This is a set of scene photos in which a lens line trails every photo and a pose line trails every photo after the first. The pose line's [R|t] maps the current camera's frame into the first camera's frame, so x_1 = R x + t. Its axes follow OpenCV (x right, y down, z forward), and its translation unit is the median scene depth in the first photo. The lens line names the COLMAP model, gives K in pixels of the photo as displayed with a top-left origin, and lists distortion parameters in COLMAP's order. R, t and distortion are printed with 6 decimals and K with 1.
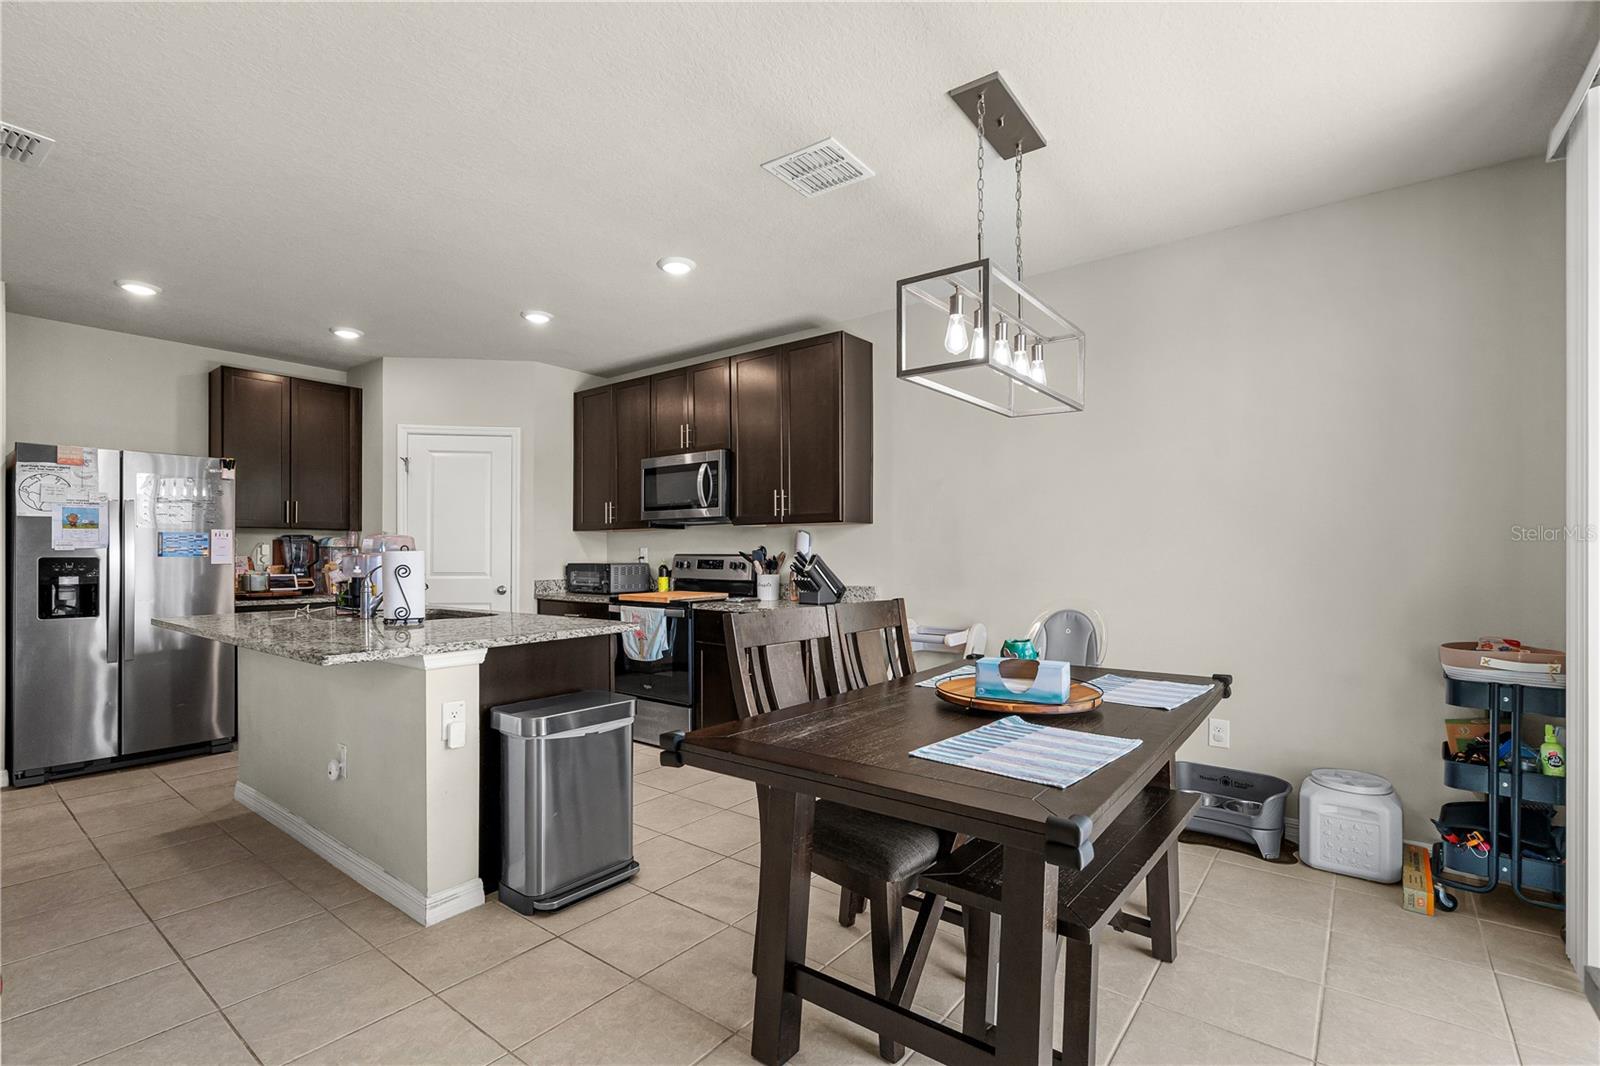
lens RADIAL K [[733.1, 0, 799.8], [0, 733.1, 550.0], [0, 0, 1]] dist [0.001982, 0.000456]
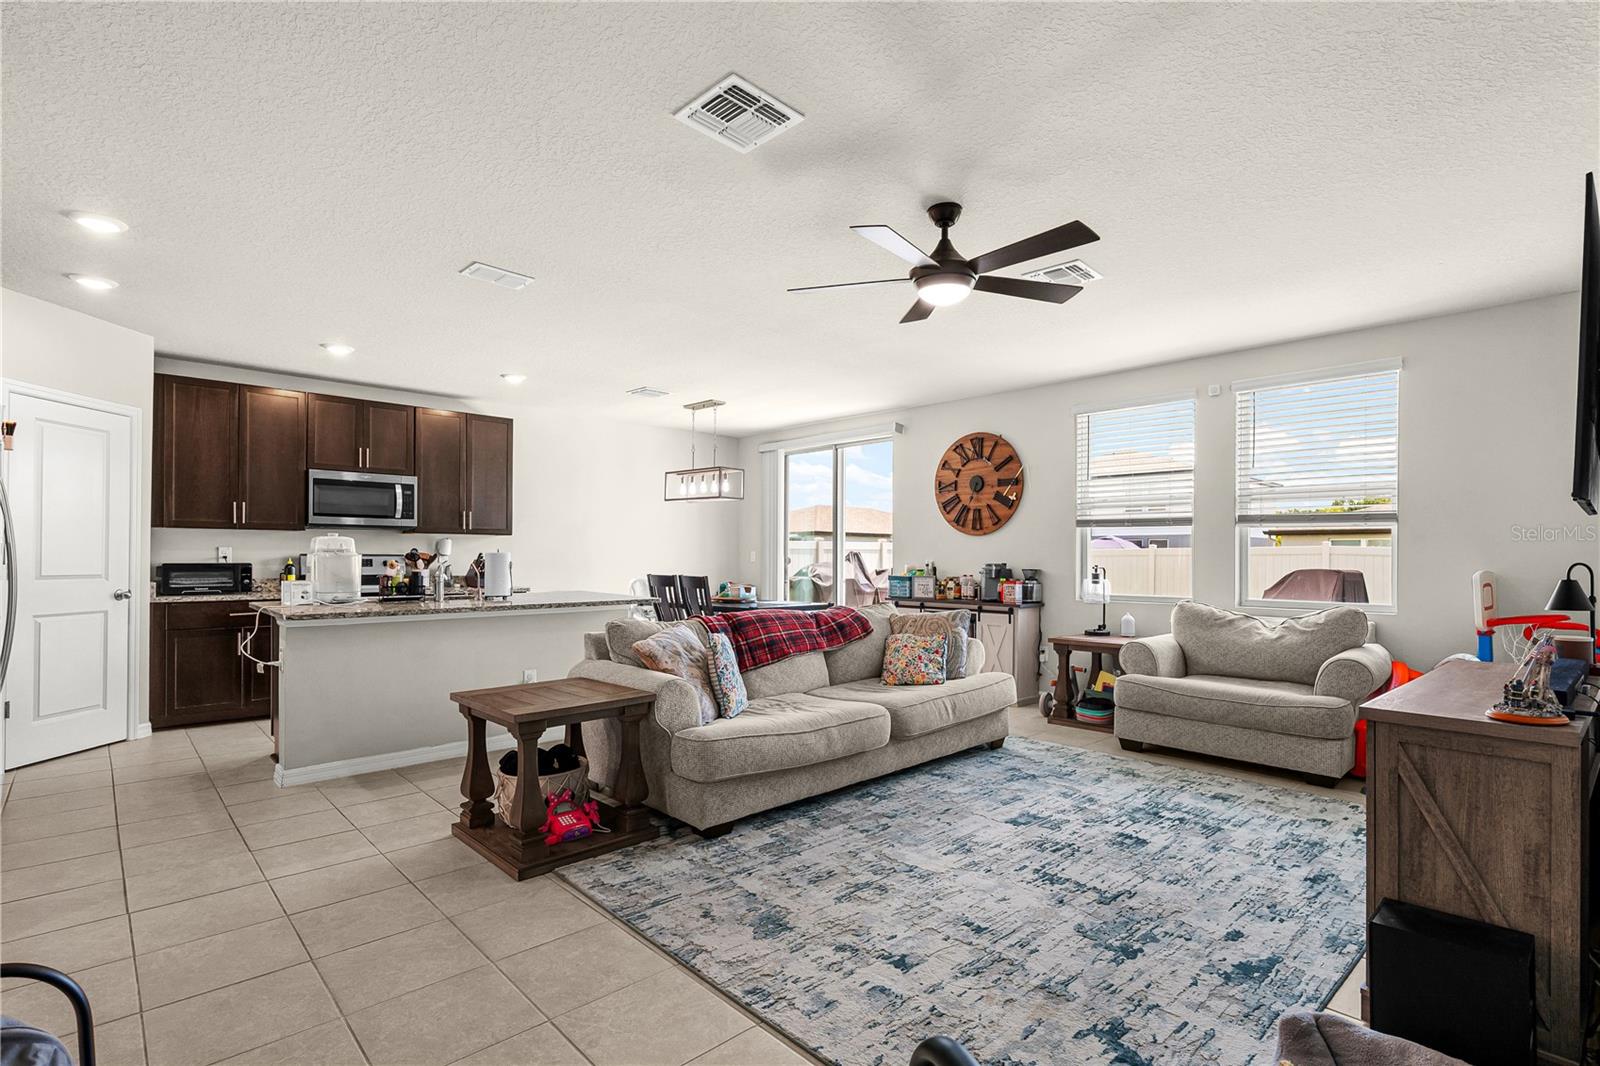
lens RADIAL K [[733.1, 0, 800.7], [0, 733.1, 578.1], [0, 0, 1]] dist [0.001982, 0.000456]
pose [[0.146694, -0.027419, 0.988802, -1.381995], [-0.010133, 0.999522, 0.029220, 0.002706], [-0.989130, -0.014305, 0.146346, 0.103615]]
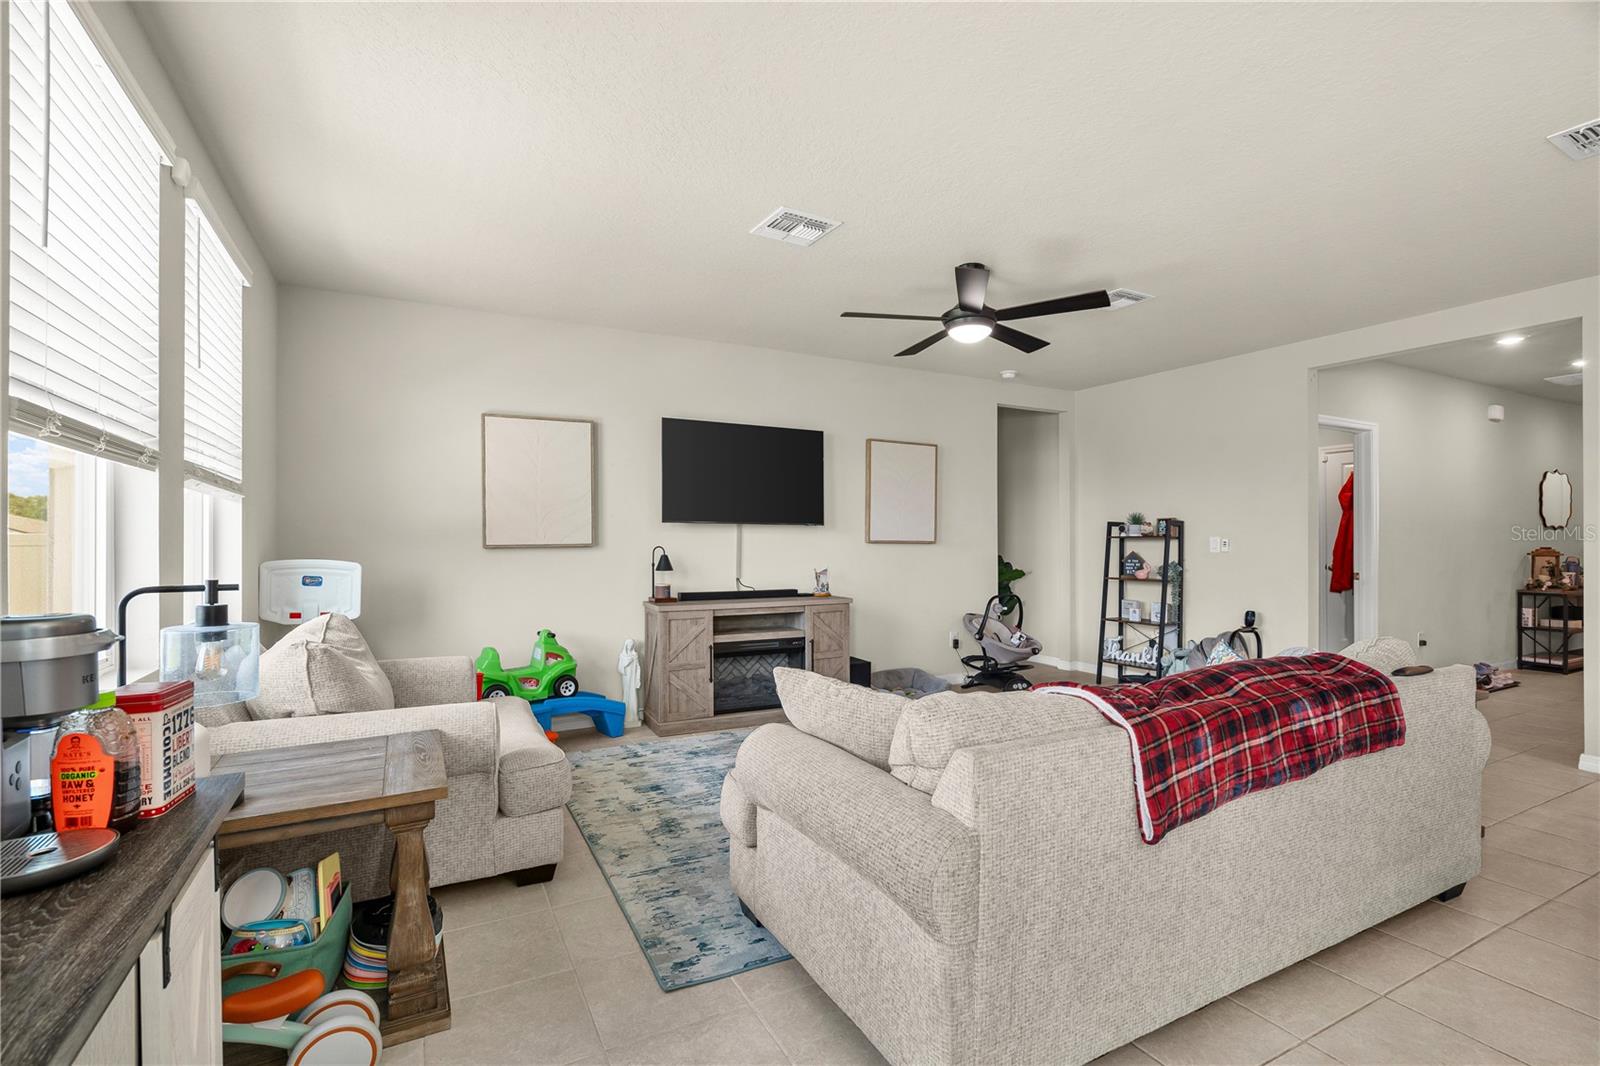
lens RADIAL K [[733.1, 0, 810.1], [0, 733.1, 541.5], [0, 0, 1]] dist [0.001982, 0.000456]
pose [[-0.386978, 0.003917, -0.922081, 0.148804], [0.006085, 0.999980, 0.001694, -0.006741], [0.922069, -0.004956, -0.386994, 0.228899]]
